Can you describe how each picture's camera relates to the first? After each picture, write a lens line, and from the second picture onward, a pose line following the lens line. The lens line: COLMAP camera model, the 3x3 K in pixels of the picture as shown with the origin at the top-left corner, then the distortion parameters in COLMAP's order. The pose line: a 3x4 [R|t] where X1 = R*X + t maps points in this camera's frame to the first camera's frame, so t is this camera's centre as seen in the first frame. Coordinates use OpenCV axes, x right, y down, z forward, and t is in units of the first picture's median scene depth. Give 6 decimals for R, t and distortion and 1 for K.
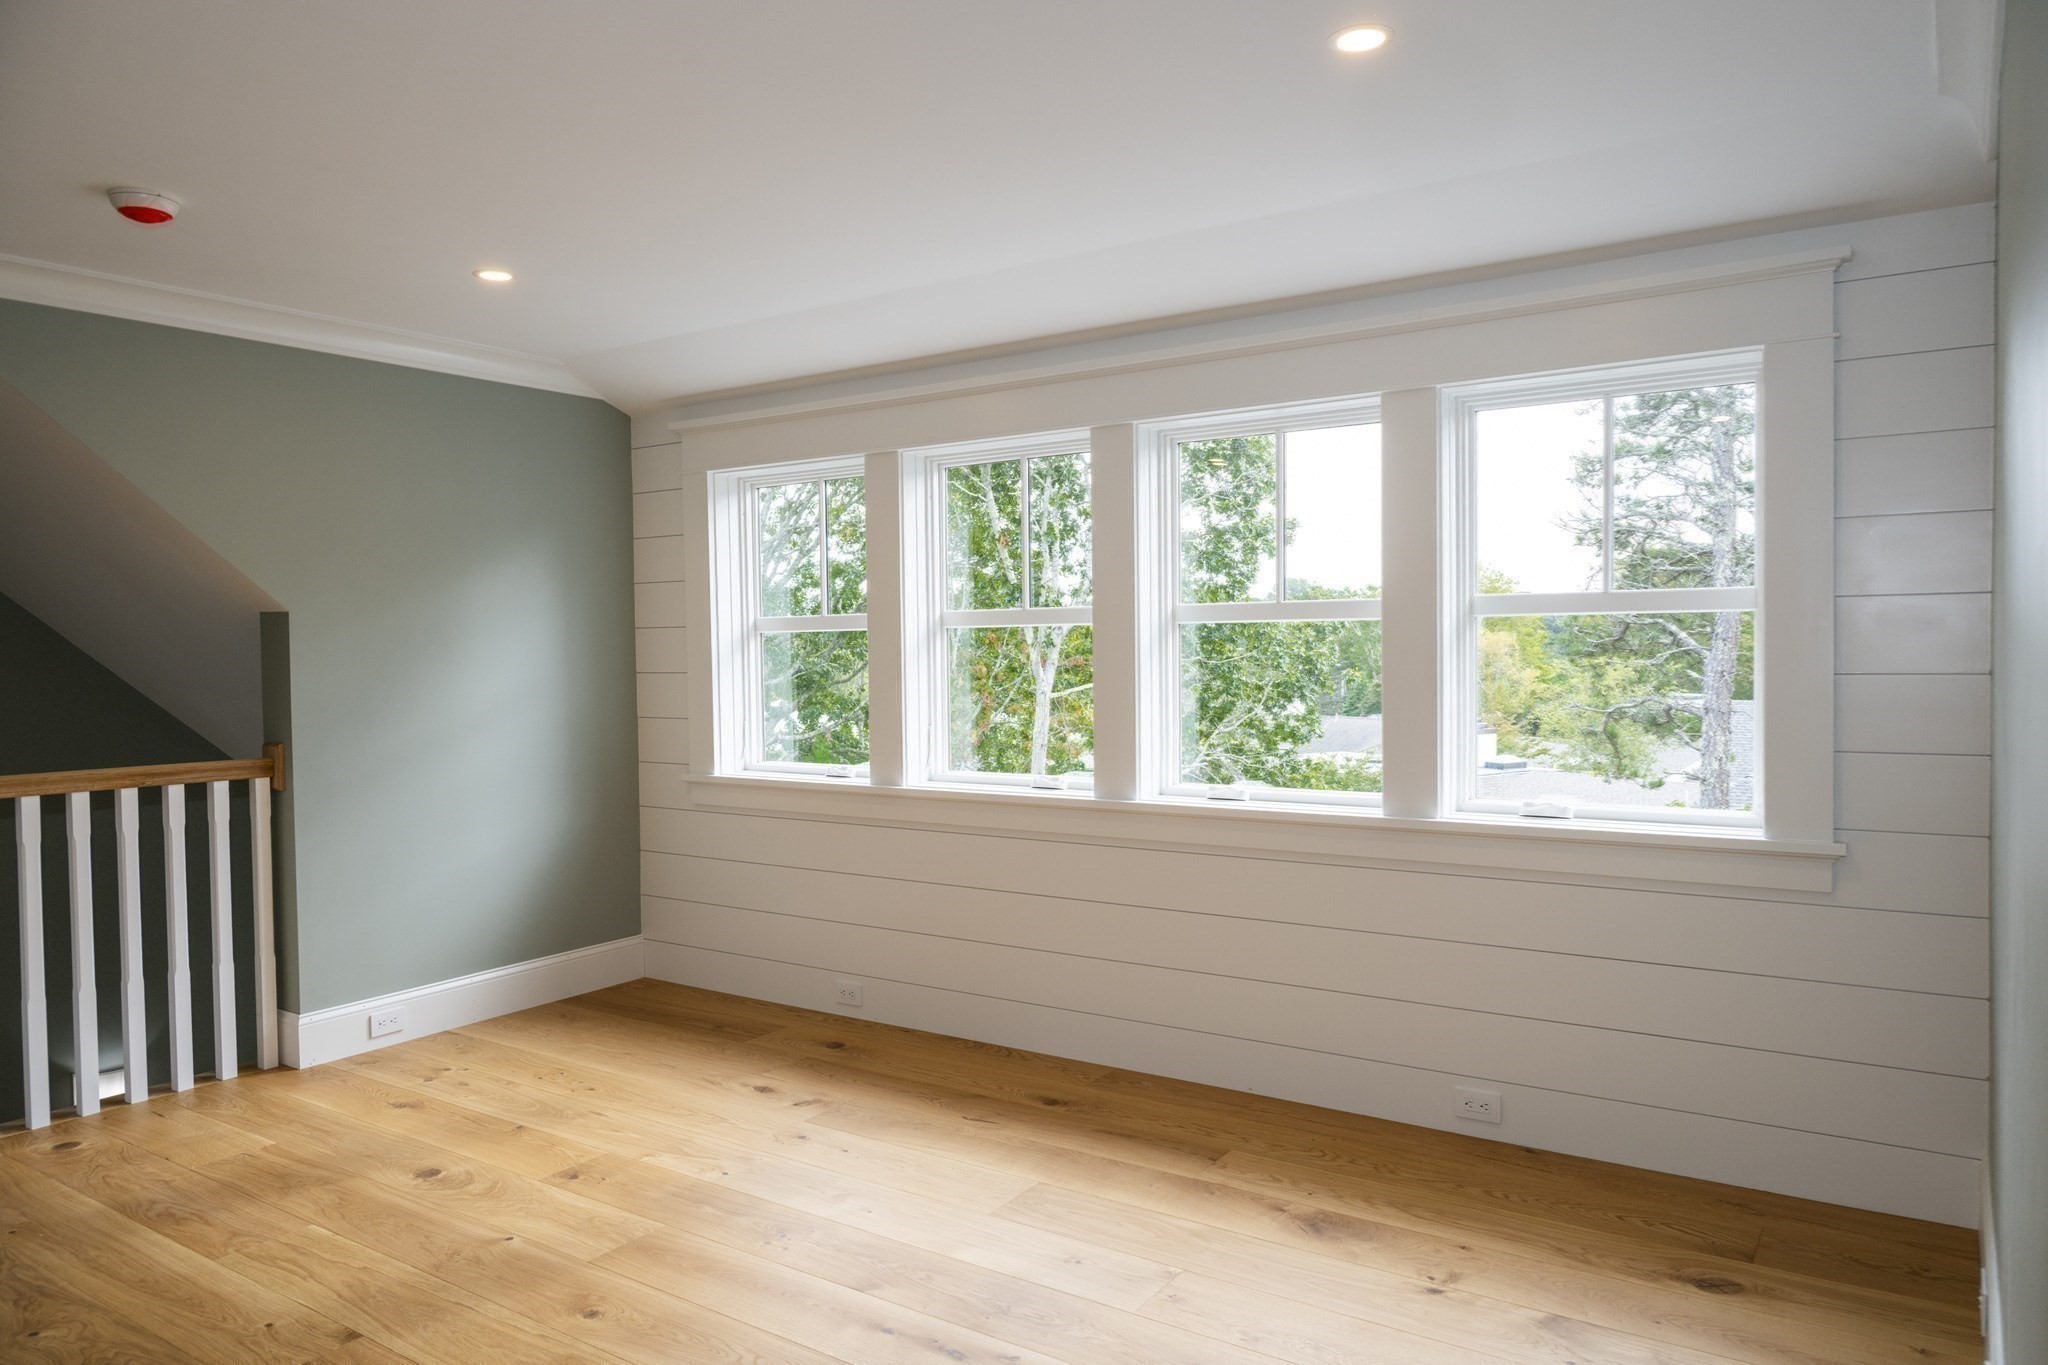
lens RADIAL K [[1342.5, 0, 1024.0], [0, 1342.5, 682.5], [0, 0, 1]] dist [-0.001986, 0.000255]
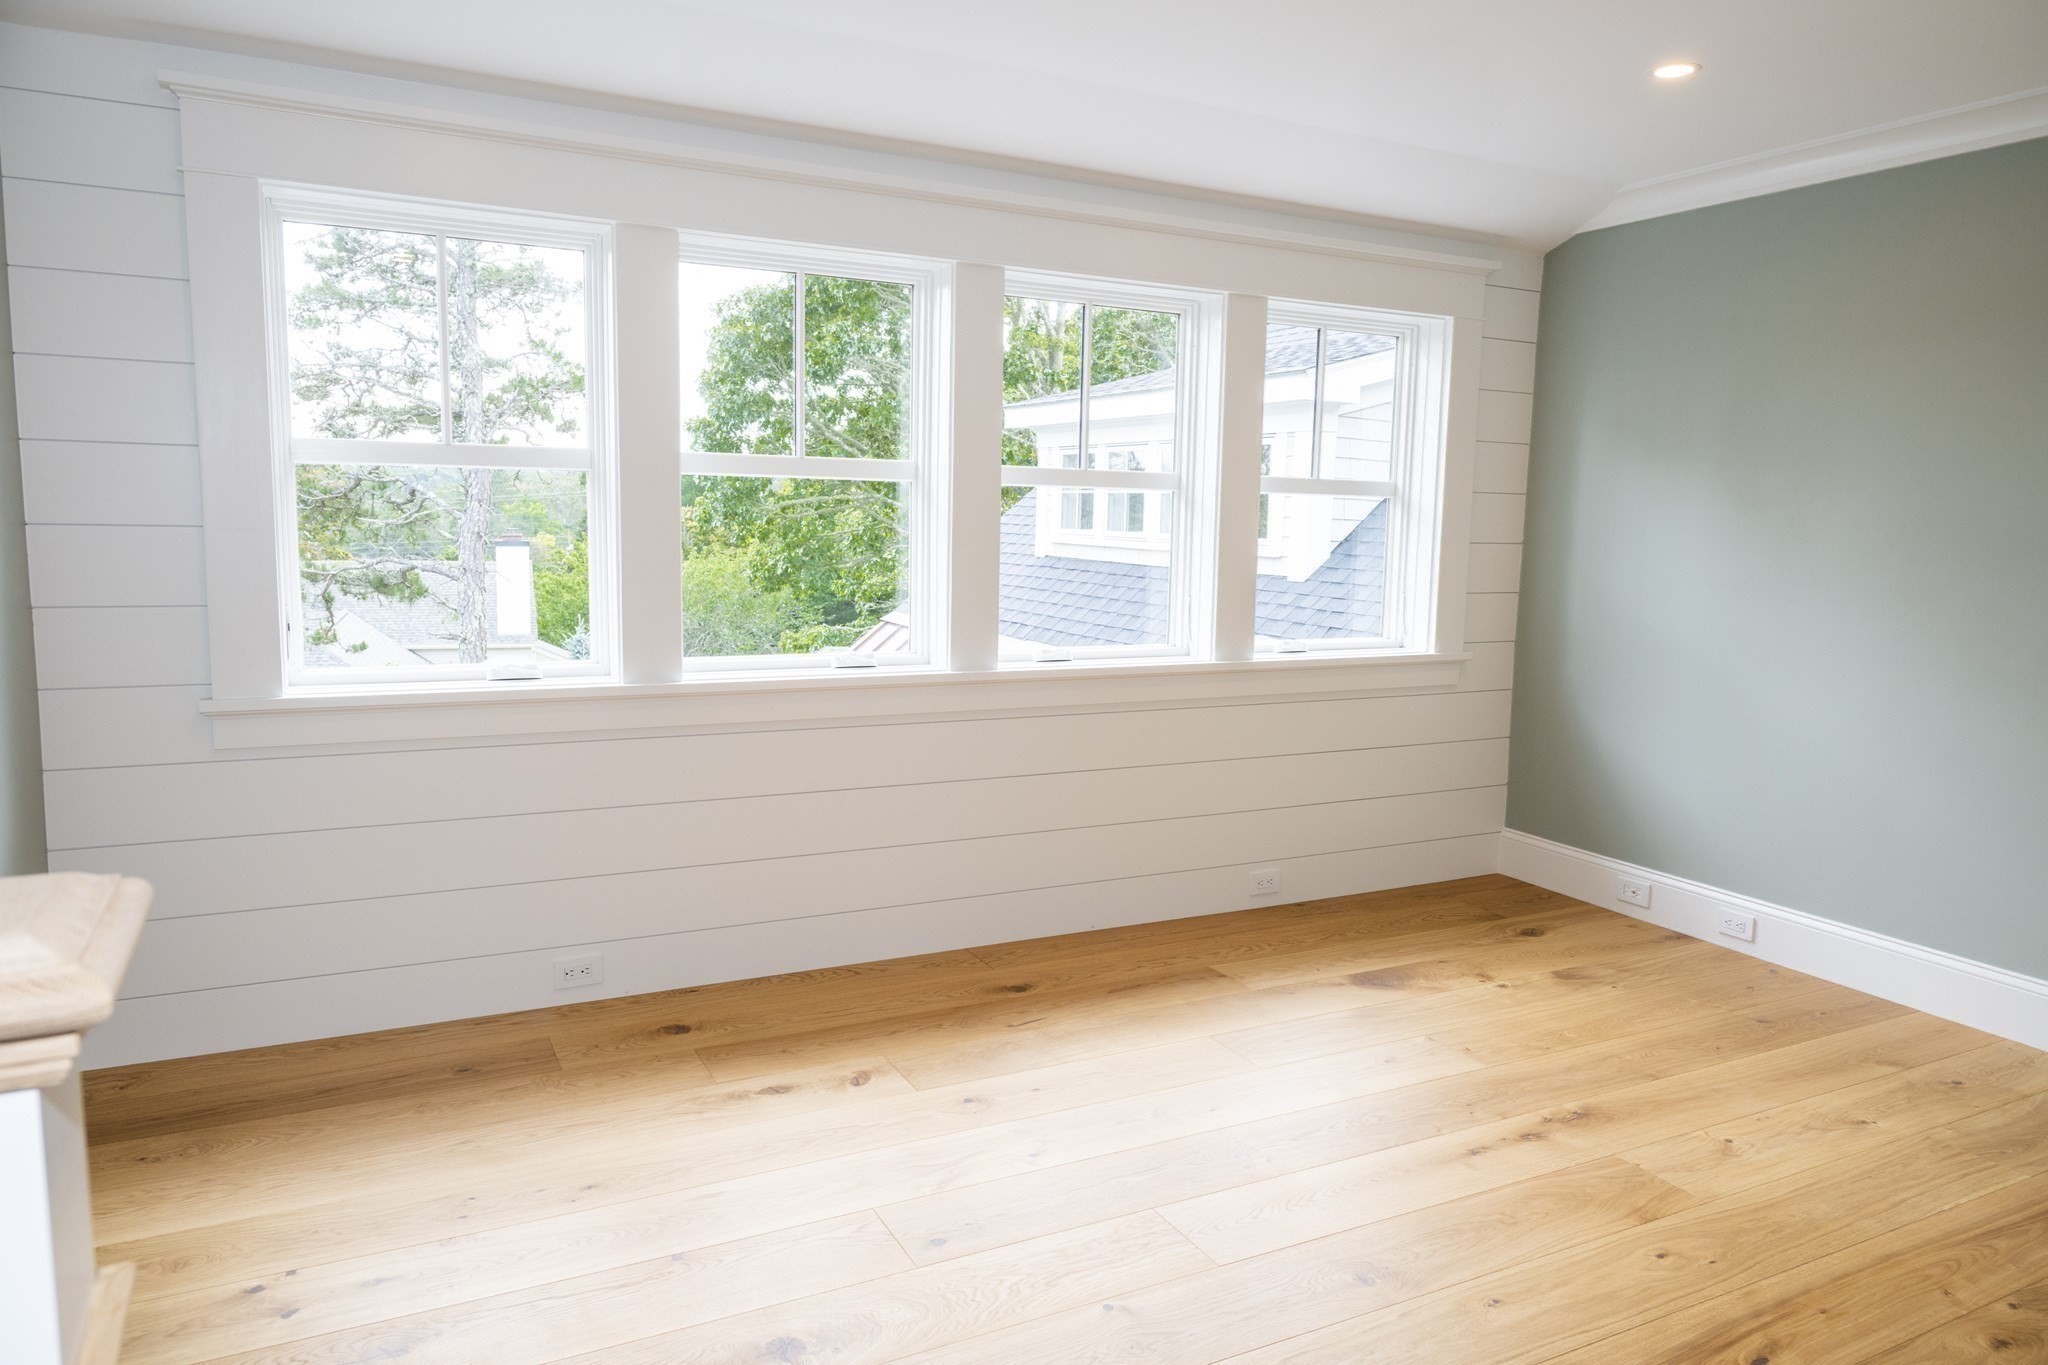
lens RADIAL K [[1342.5, 0, 1024.0], [0, 1342.5, 682.5], [0, 0, 1]] dist [-0.001986, 0.000255]
pose [[0.479947, -0.086347, 0.873038, -0.760537], [-0.004944, 0.994863, 0.101113, -0.000057], [-0.877284, -0.052845, 0.477055, 0.531881]]
